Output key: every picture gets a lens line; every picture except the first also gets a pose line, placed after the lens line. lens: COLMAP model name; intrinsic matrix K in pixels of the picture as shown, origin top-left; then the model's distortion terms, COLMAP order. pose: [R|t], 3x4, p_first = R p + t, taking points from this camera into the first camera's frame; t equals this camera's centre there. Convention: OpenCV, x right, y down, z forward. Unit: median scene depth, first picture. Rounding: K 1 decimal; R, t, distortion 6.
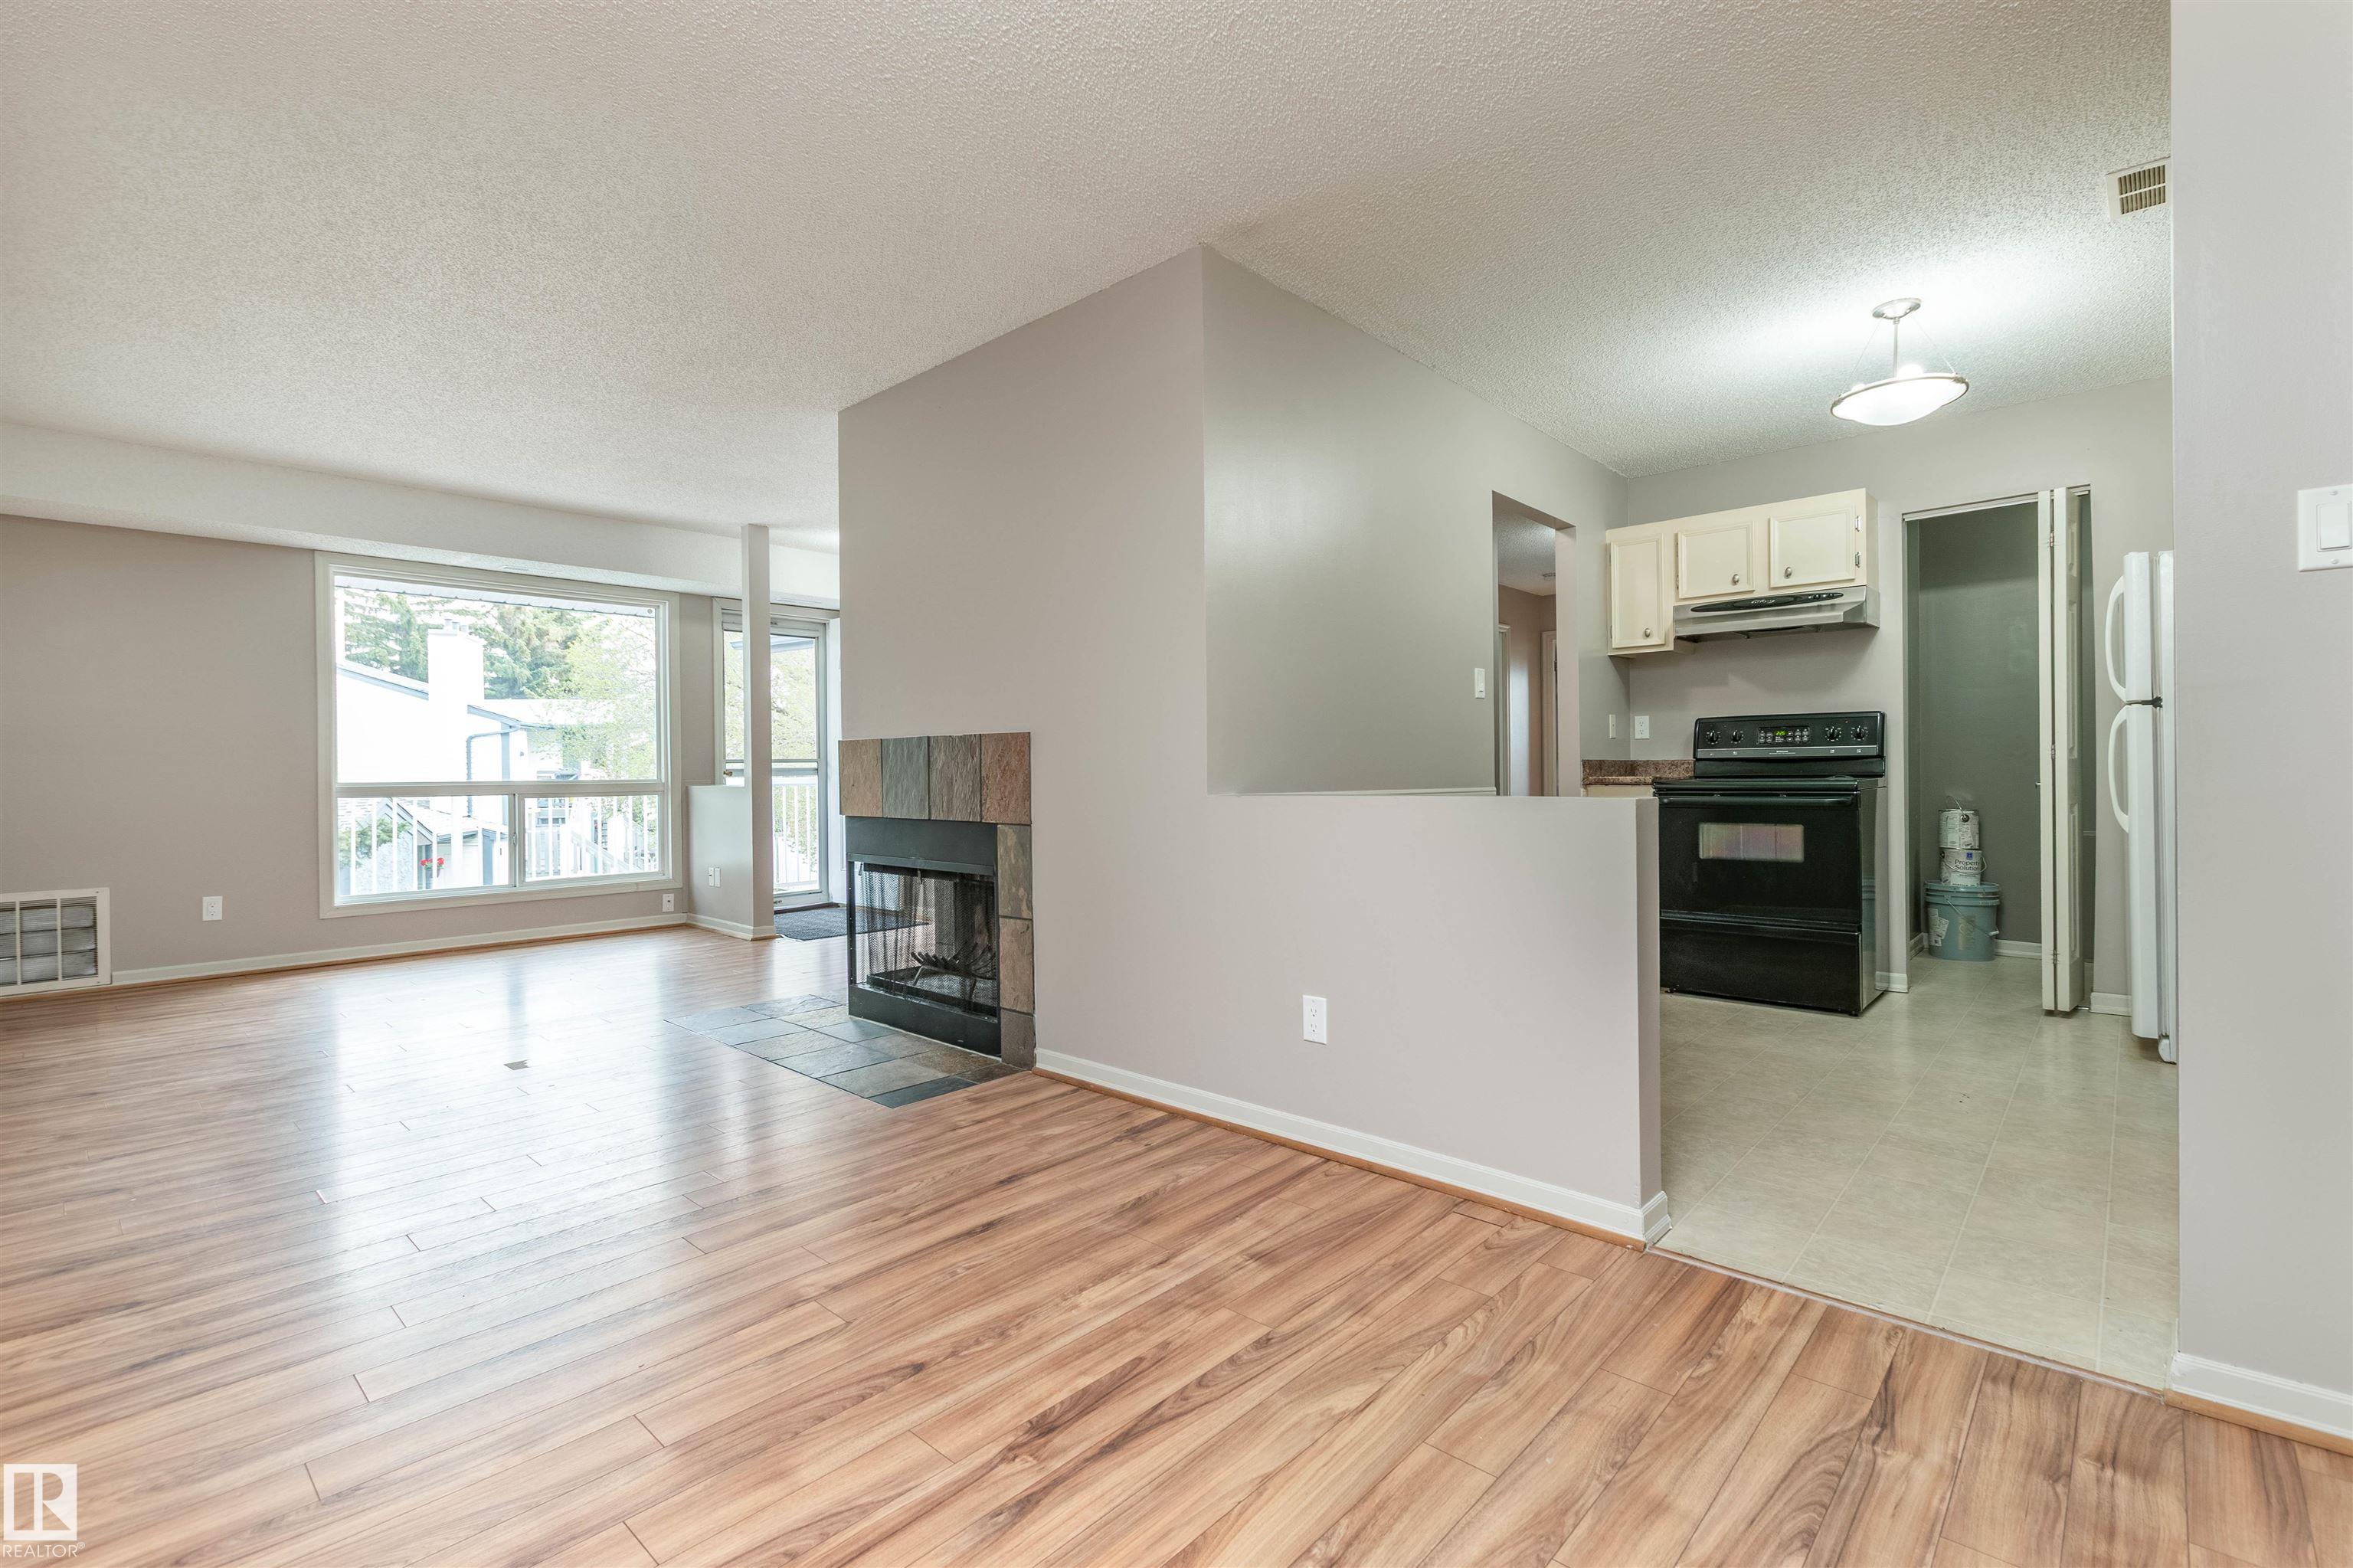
lens RADIAL K [[1038.8, 0, 1195.0], [0, 1038.8, 775.9], [0, 0, 1]] dist [0.008255, -0.005042]
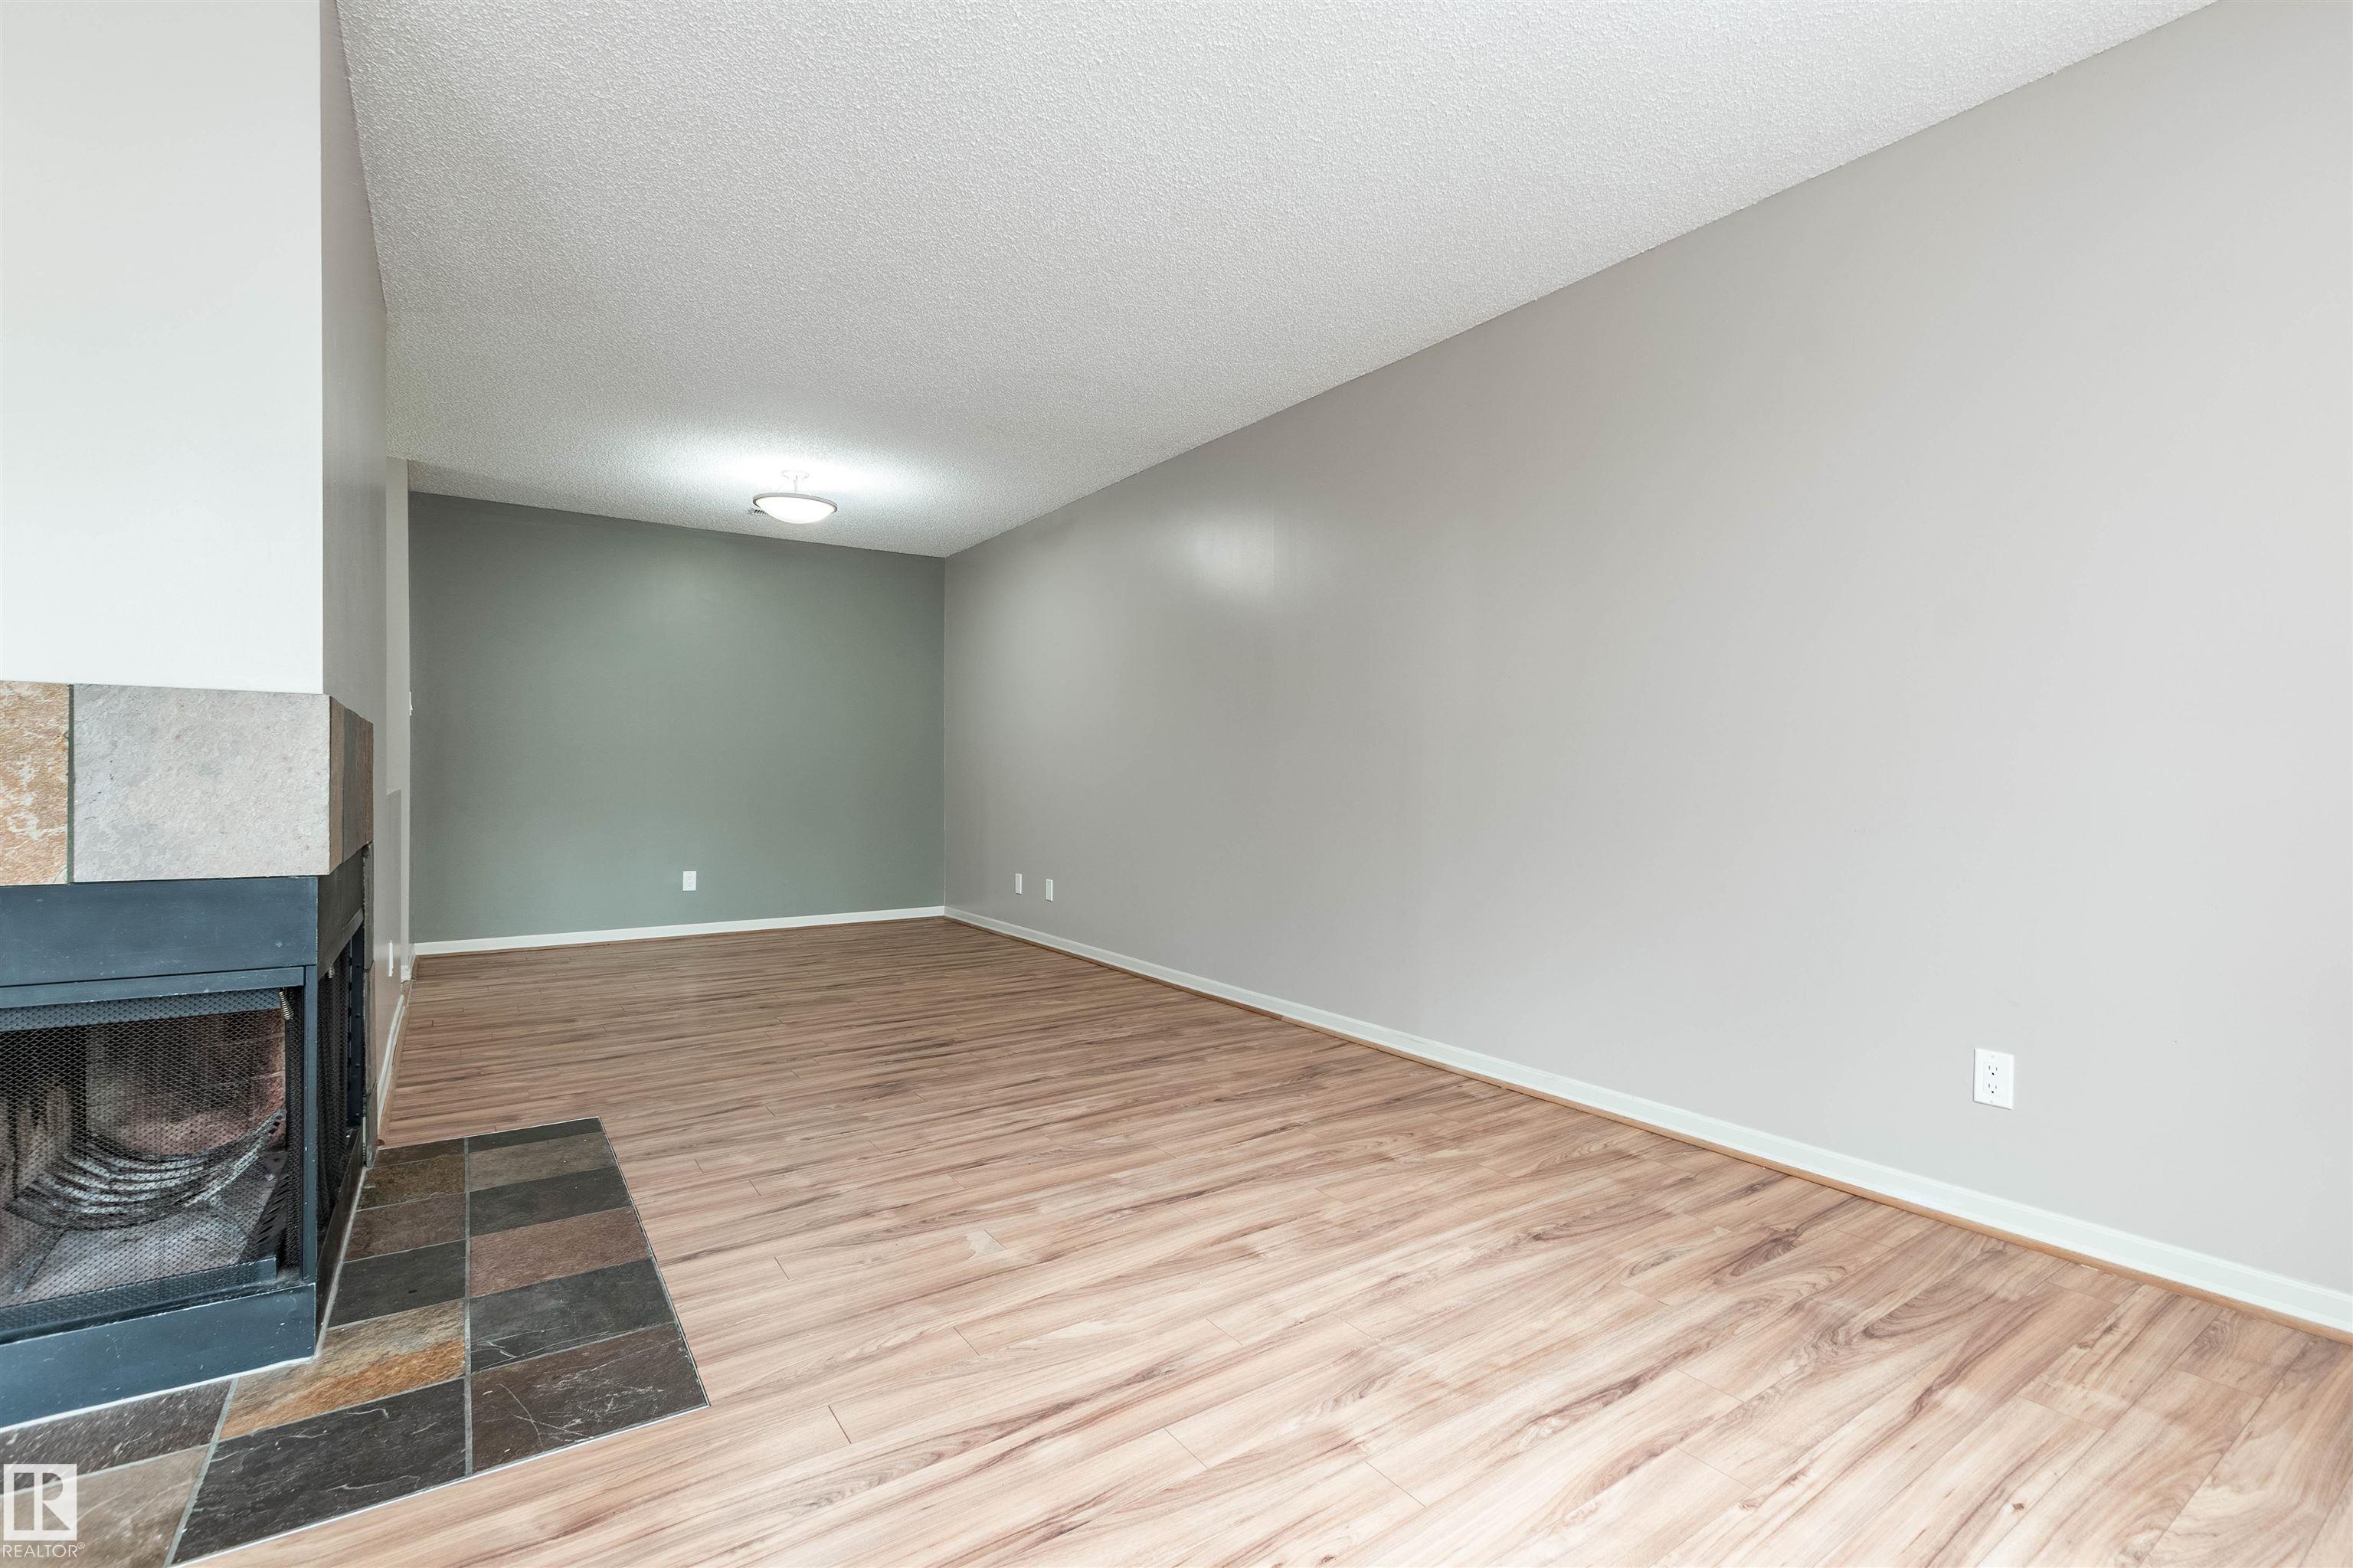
lens RADIAL K [[1038.8, 0, 1198.5], [0, 1038.8, 785.6], [0, 0, 1]] dist [0.008255, -0.005042]
pose [[-0.974119, 0.002462, 0.226021, -0.917483], [0.005596, 0.999897, 0.013225, -0.001121], [-0.225965, 0.014148, -0.974033, 1.573369]]
